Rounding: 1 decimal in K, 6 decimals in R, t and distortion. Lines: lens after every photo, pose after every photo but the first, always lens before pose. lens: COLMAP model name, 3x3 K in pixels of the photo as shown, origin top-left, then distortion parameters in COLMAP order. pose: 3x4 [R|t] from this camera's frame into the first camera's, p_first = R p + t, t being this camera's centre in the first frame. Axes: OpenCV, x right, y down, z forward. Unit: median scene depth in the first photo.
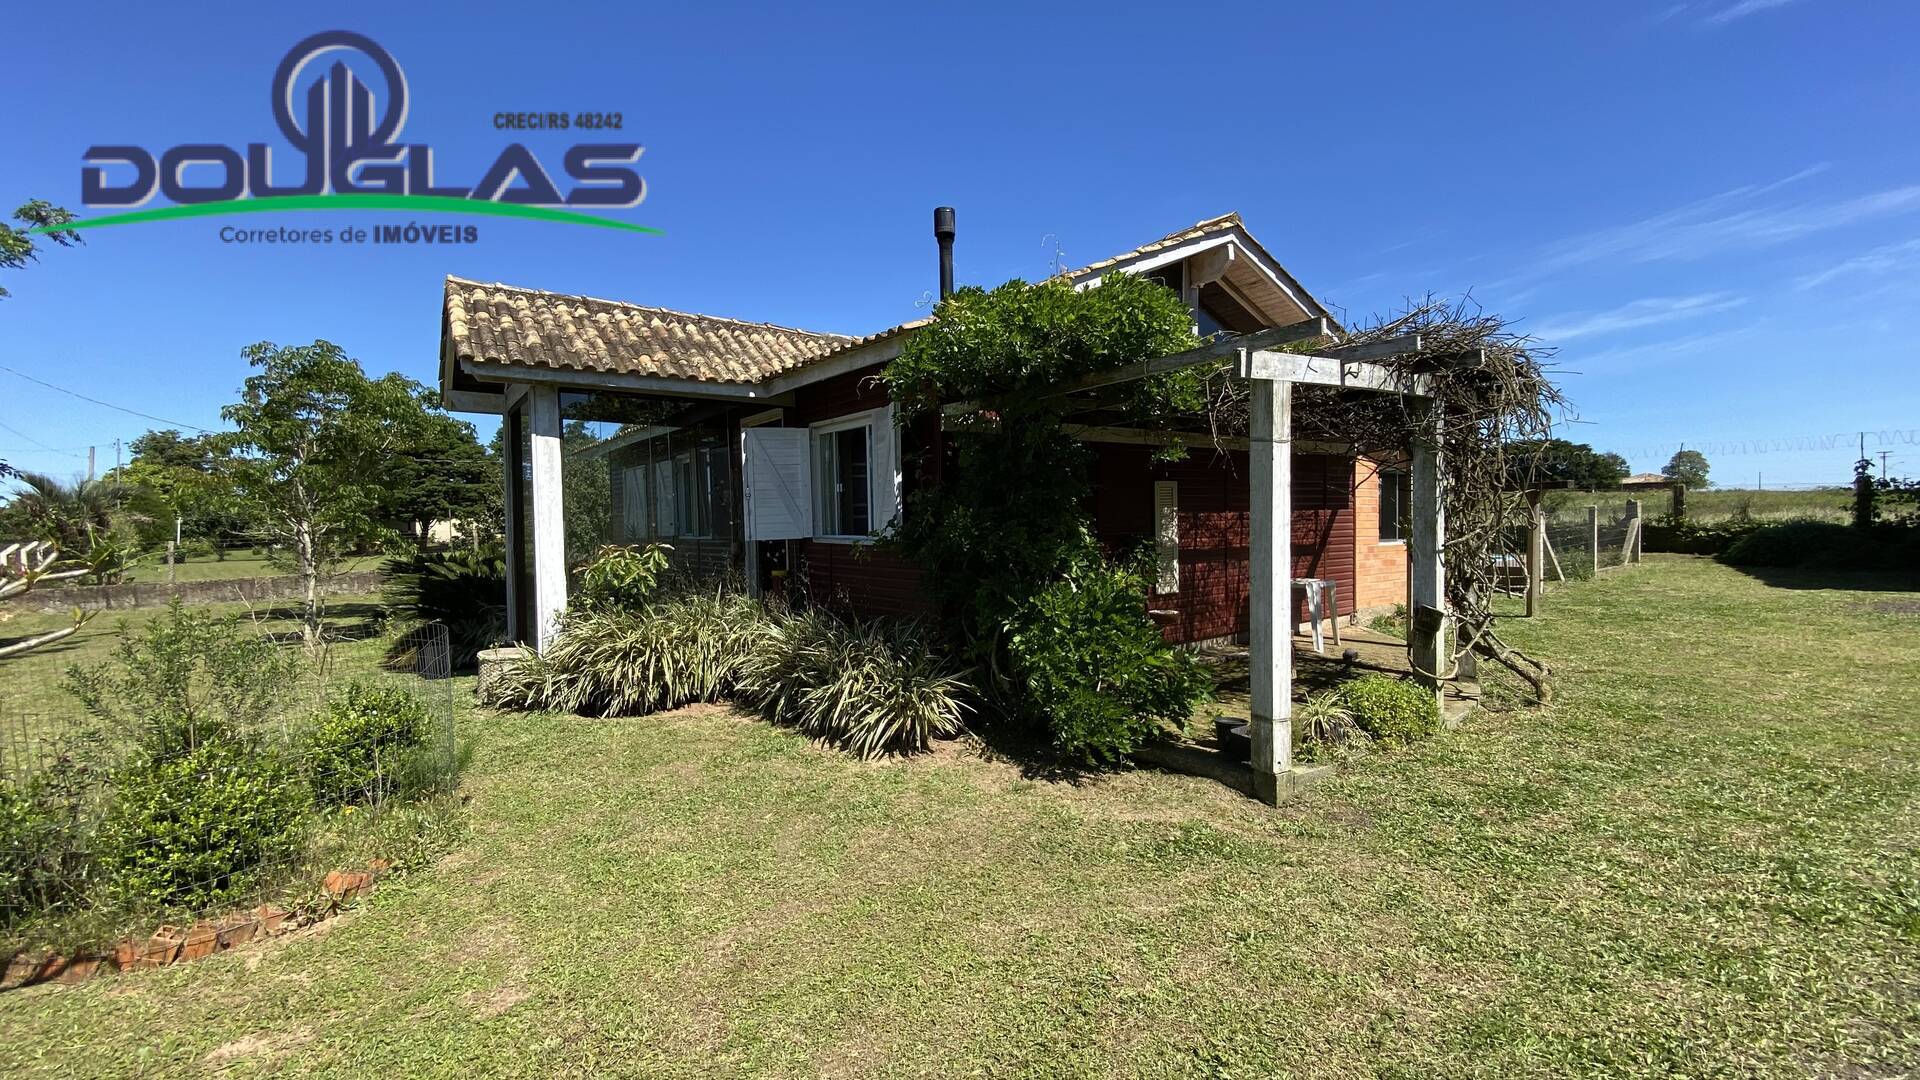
lens RADIAL K [[793.1, 0, 958.3], [0, 793.1, 541.9], [0, 0, 1]] dist [0.031785, -0.027920]
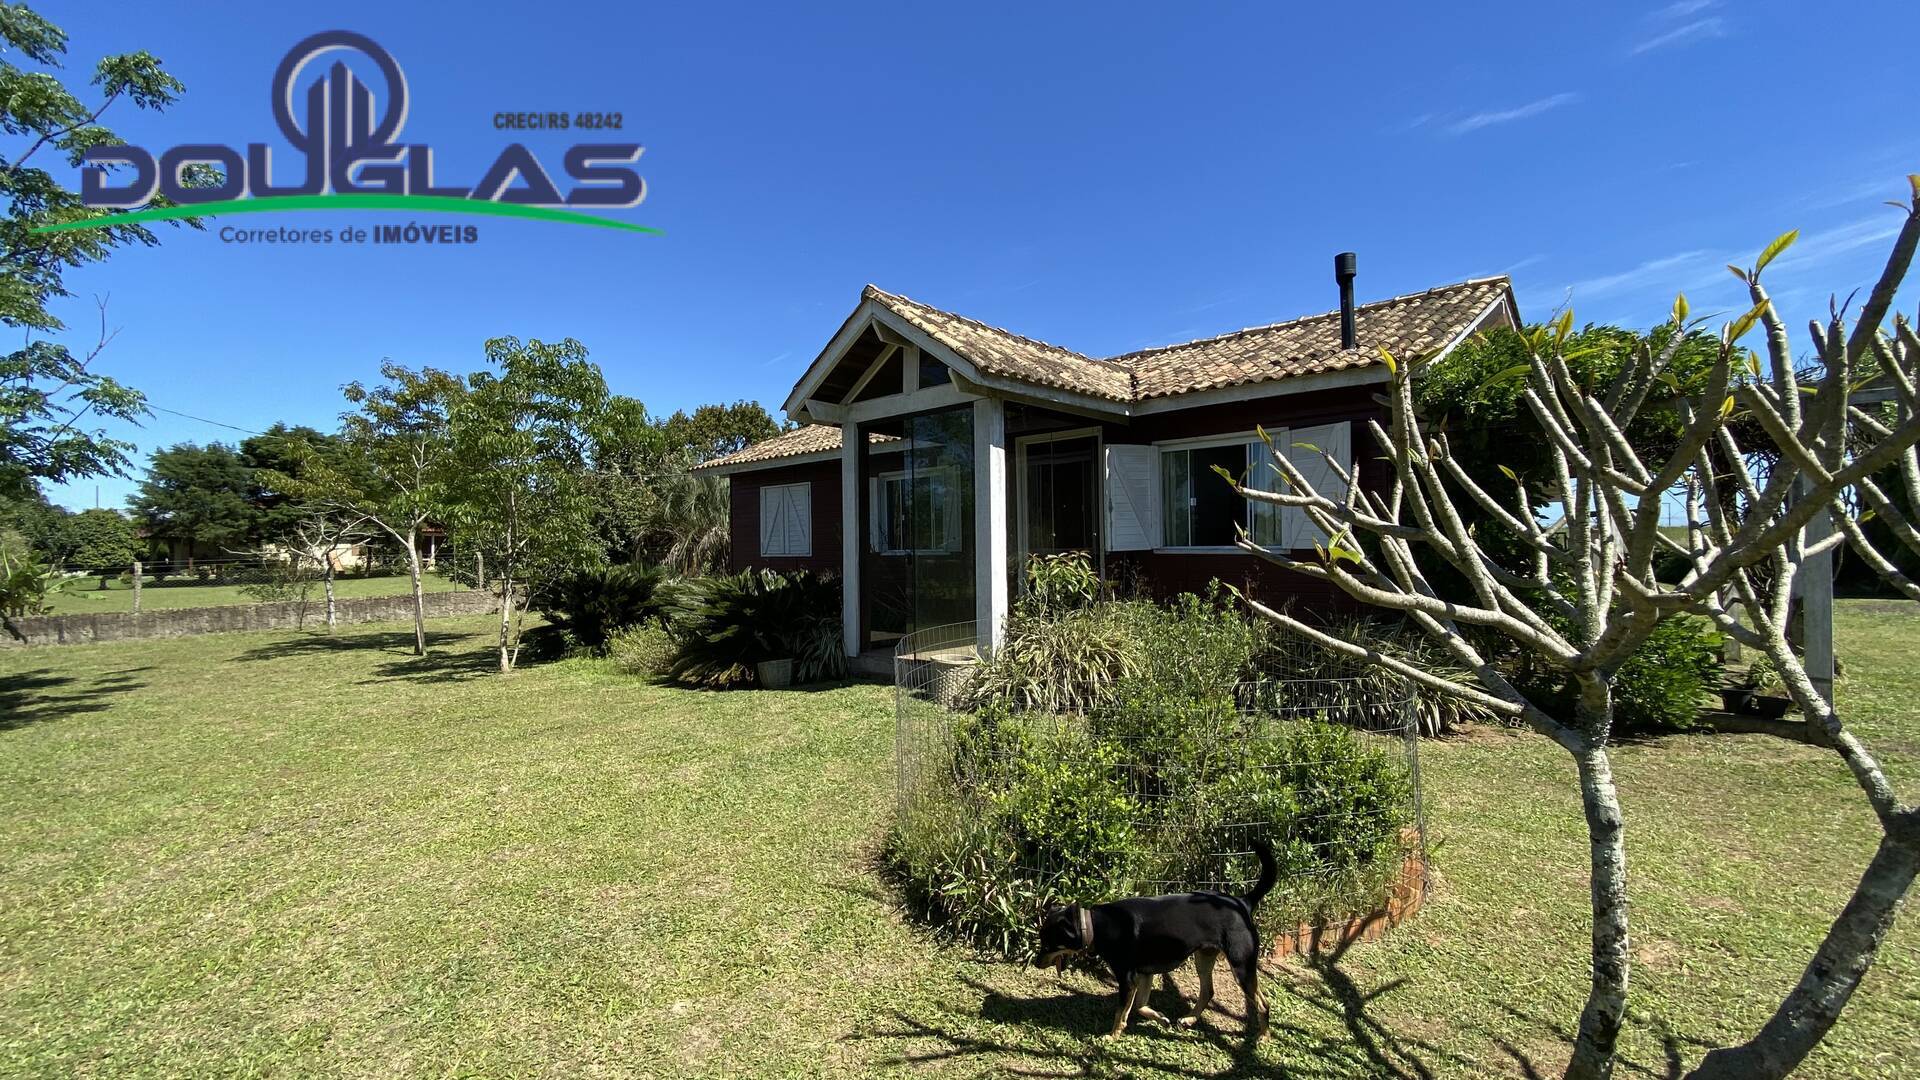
lens RADIAL K [[793.1, 0, 958.3], [0, 793.1, 541.9], [0, 0, 1]] dist [0.031785, -0.027920]
pose [[0.980870, 0.005976, 0.194571, -0.669378], [0.001664, 0.999235, -0.039080, 0.026739], [-0.194655, 0.038656, 0.980110, 0.013026]]
